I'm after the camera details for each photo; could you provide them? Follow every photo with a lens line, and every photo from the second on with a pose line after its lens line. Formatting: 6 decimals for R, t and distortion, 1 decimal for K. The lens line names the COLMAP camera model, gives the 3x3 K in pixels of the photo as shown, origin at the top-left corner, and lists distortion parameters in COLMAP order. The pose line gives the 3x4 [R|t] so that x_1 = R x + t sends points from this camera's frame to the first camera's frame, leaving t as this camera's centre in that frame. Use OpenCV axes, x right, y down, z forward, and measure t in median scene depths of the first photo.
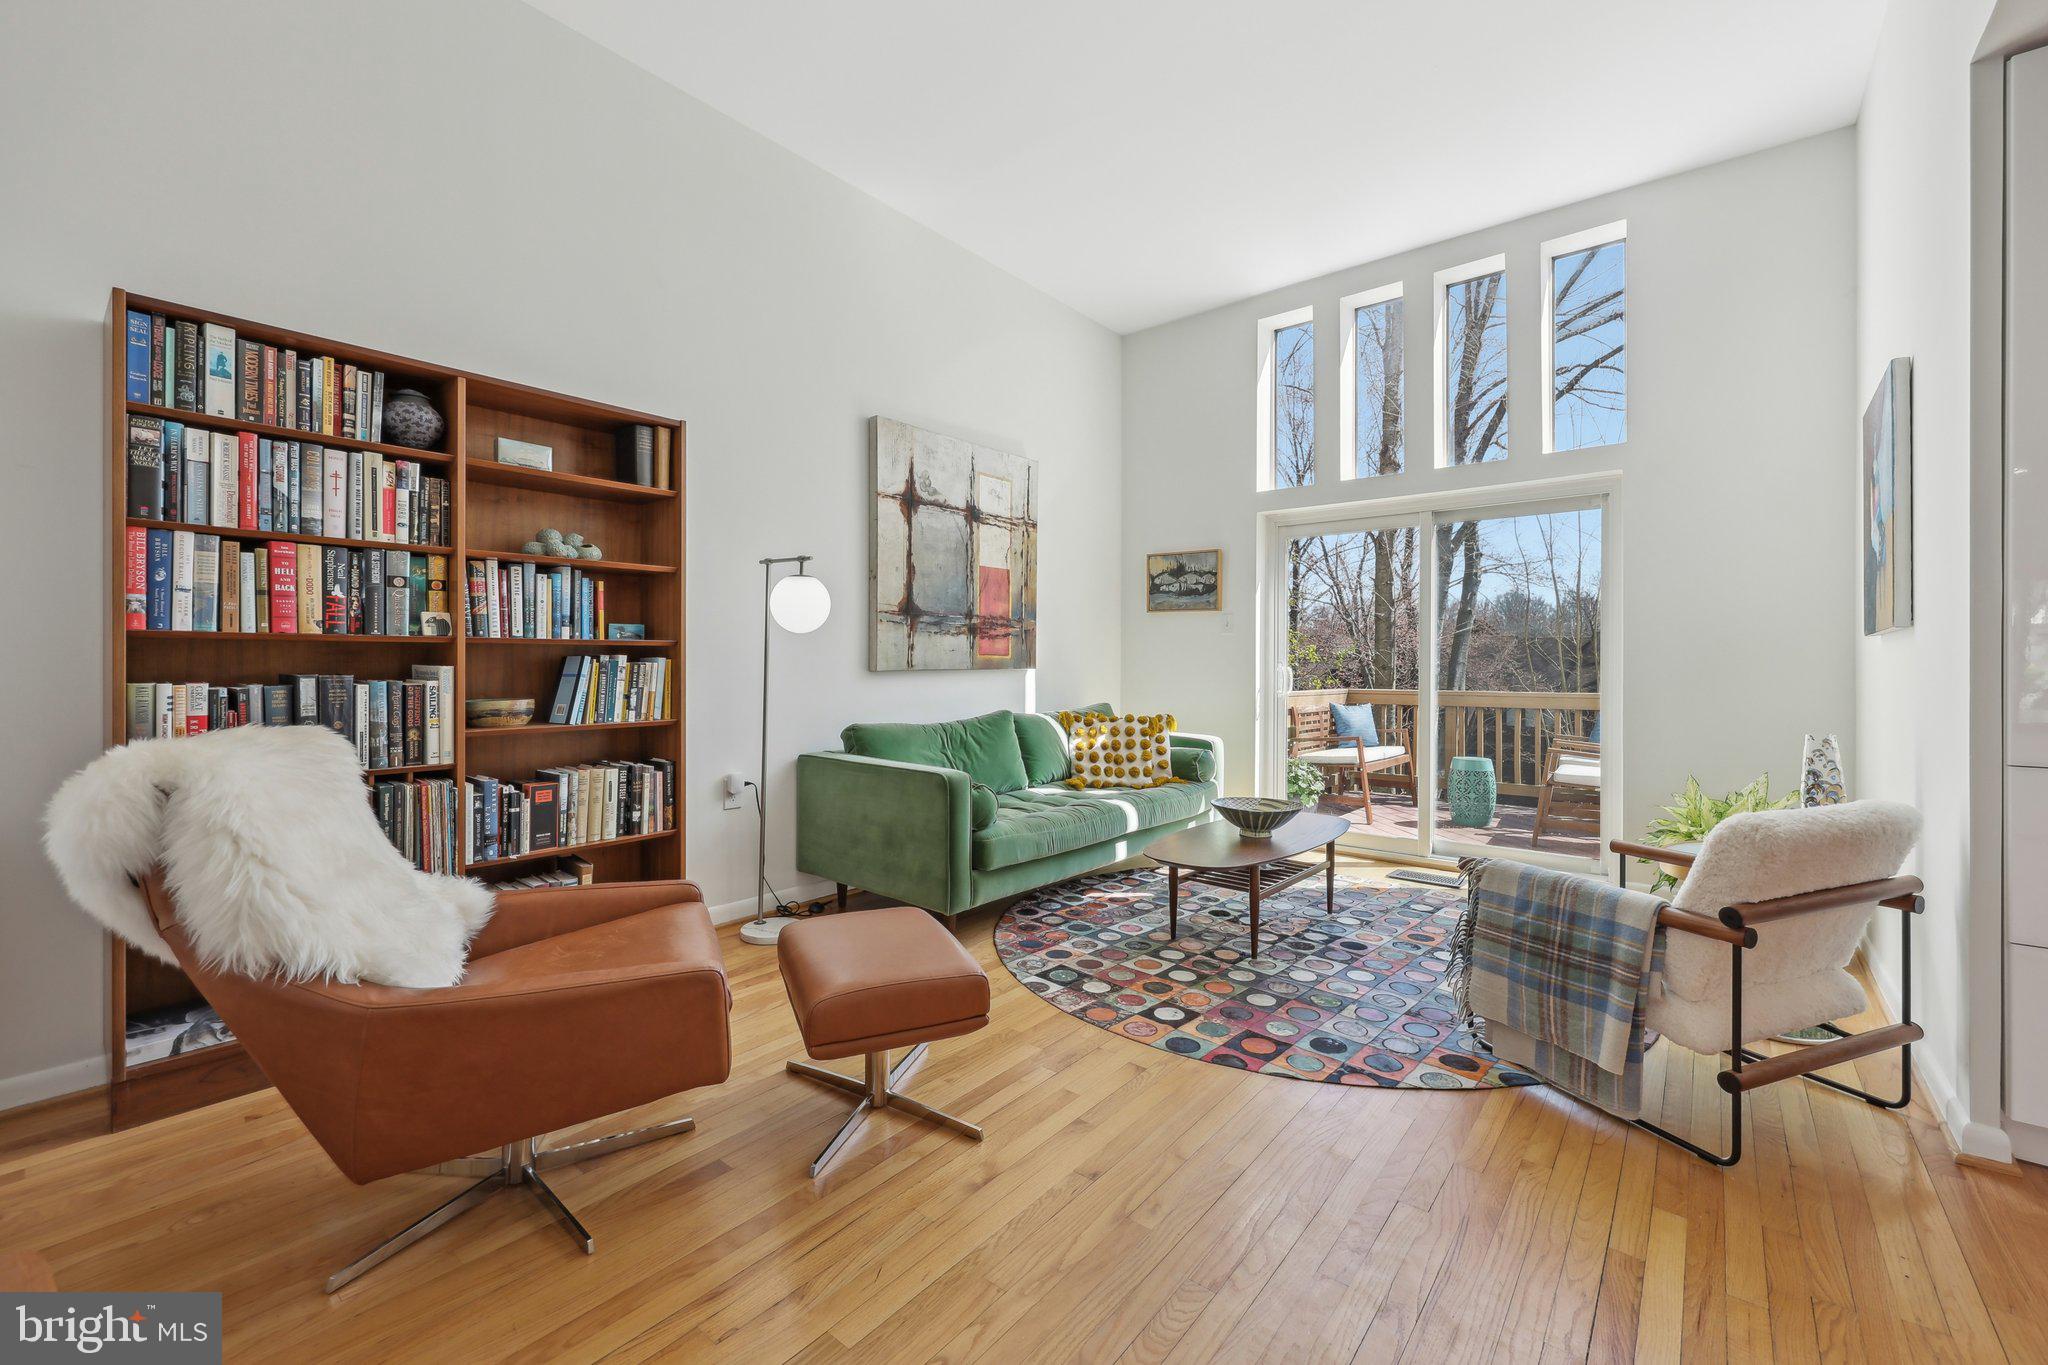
lens RADIAL K [[859.8, 0, 1039.0], [0, 859.8, 660.9], [0, 0, 1]] dist [0.003274, 0.000147]
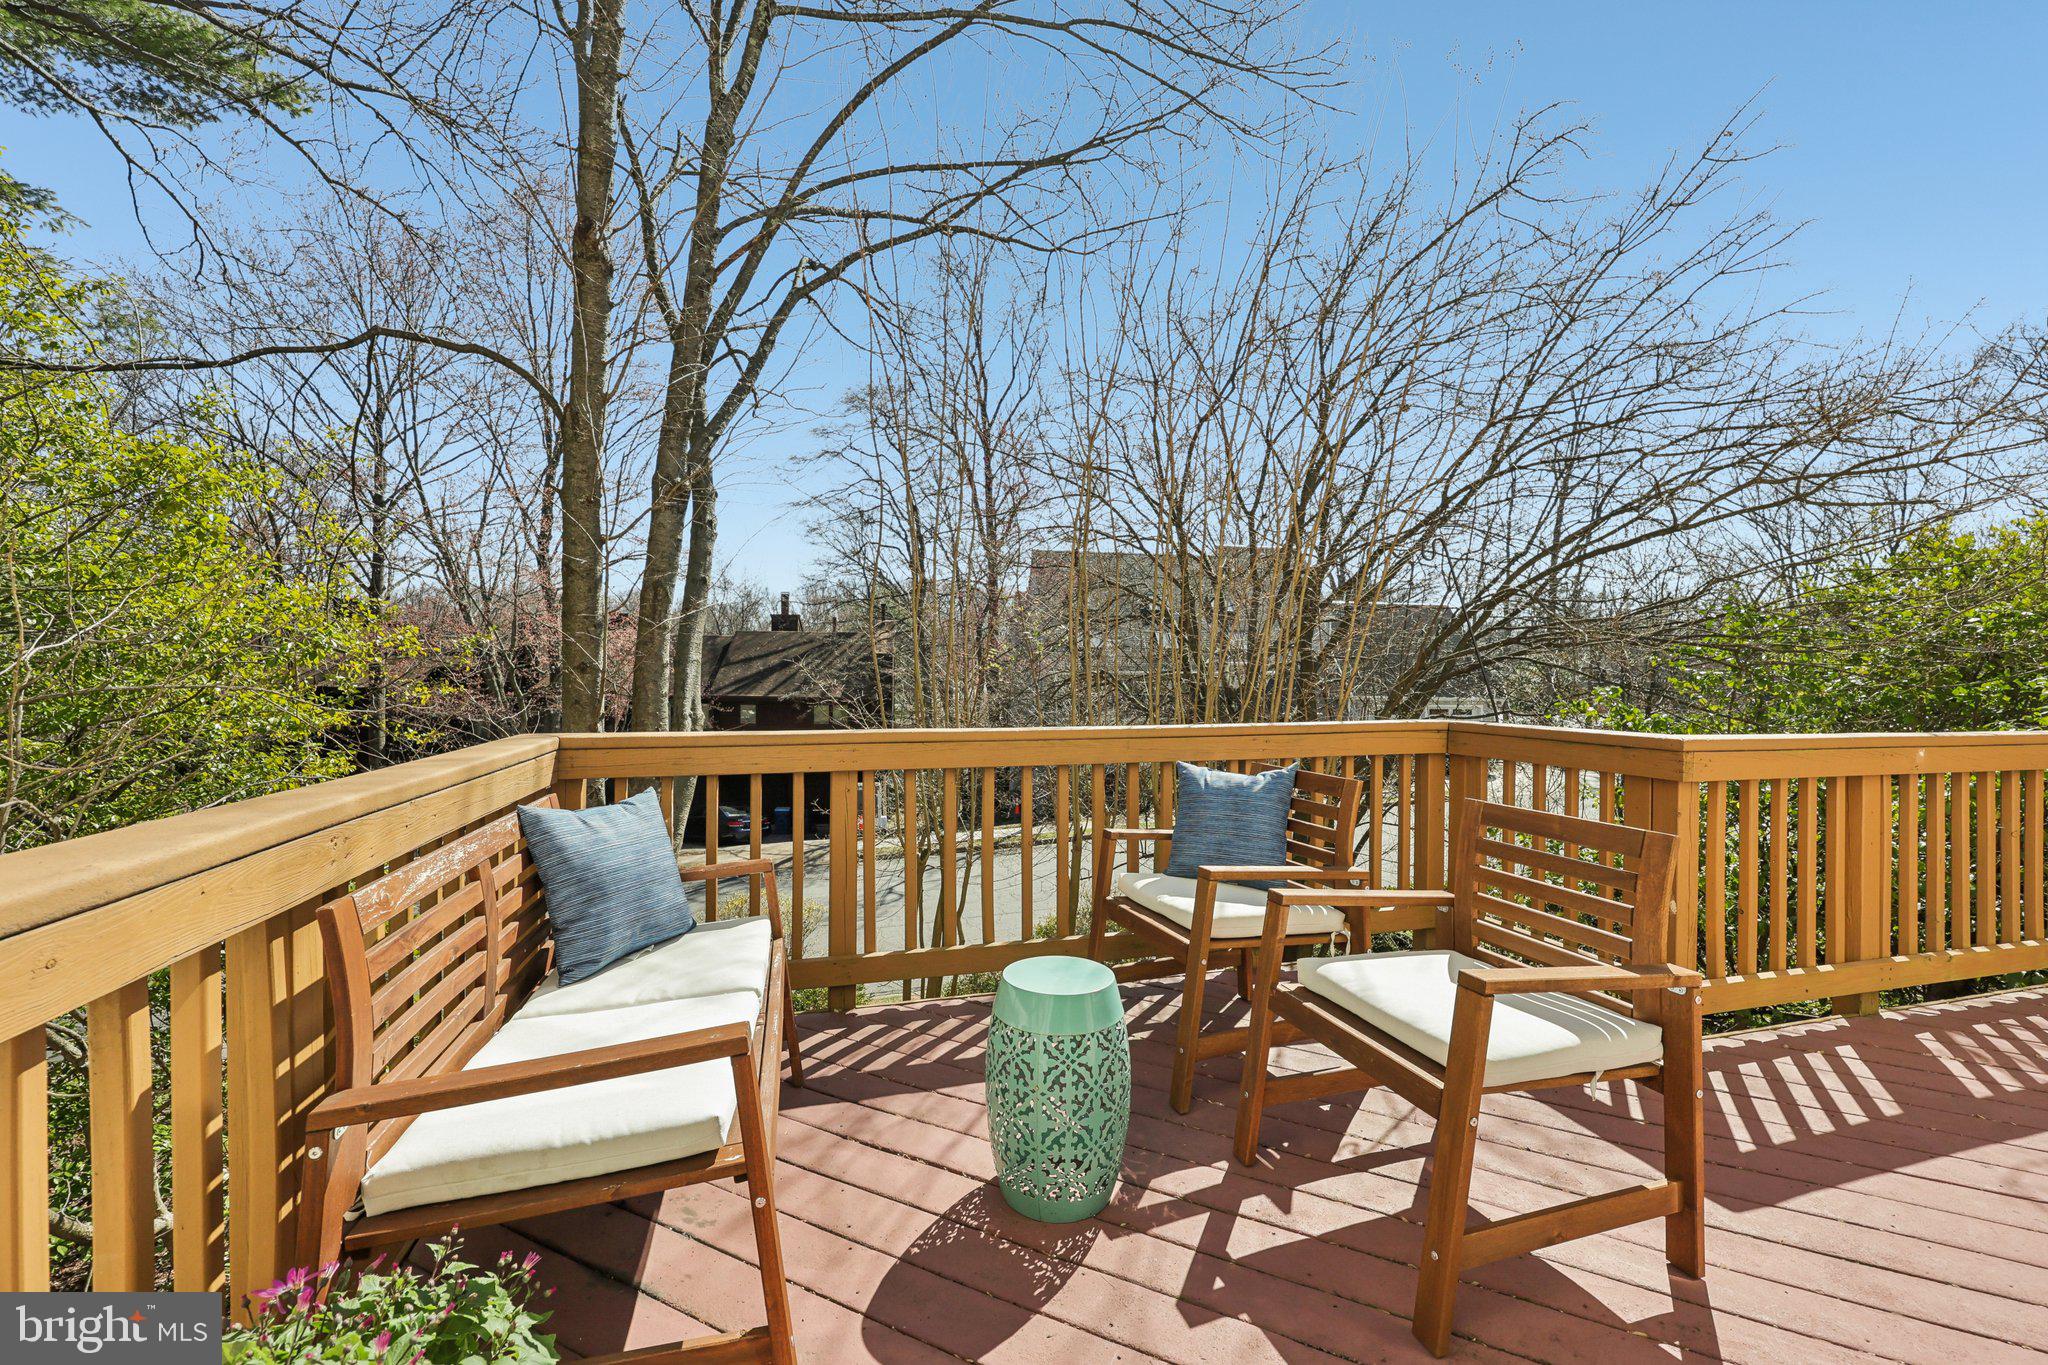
lens RADIAL K [[853.5, 0, 1024.6], [0, 853.5, 680.6], [0, 0, 1]] dist [0.002658, -0.000271]
pose [[0.591733, -0.009279, 0.806080, 0.206280], [0.002899, 0.999952, 0.009382, 0.007953], [-0.806128, -0.003215, 0.591732, 0.675802]]
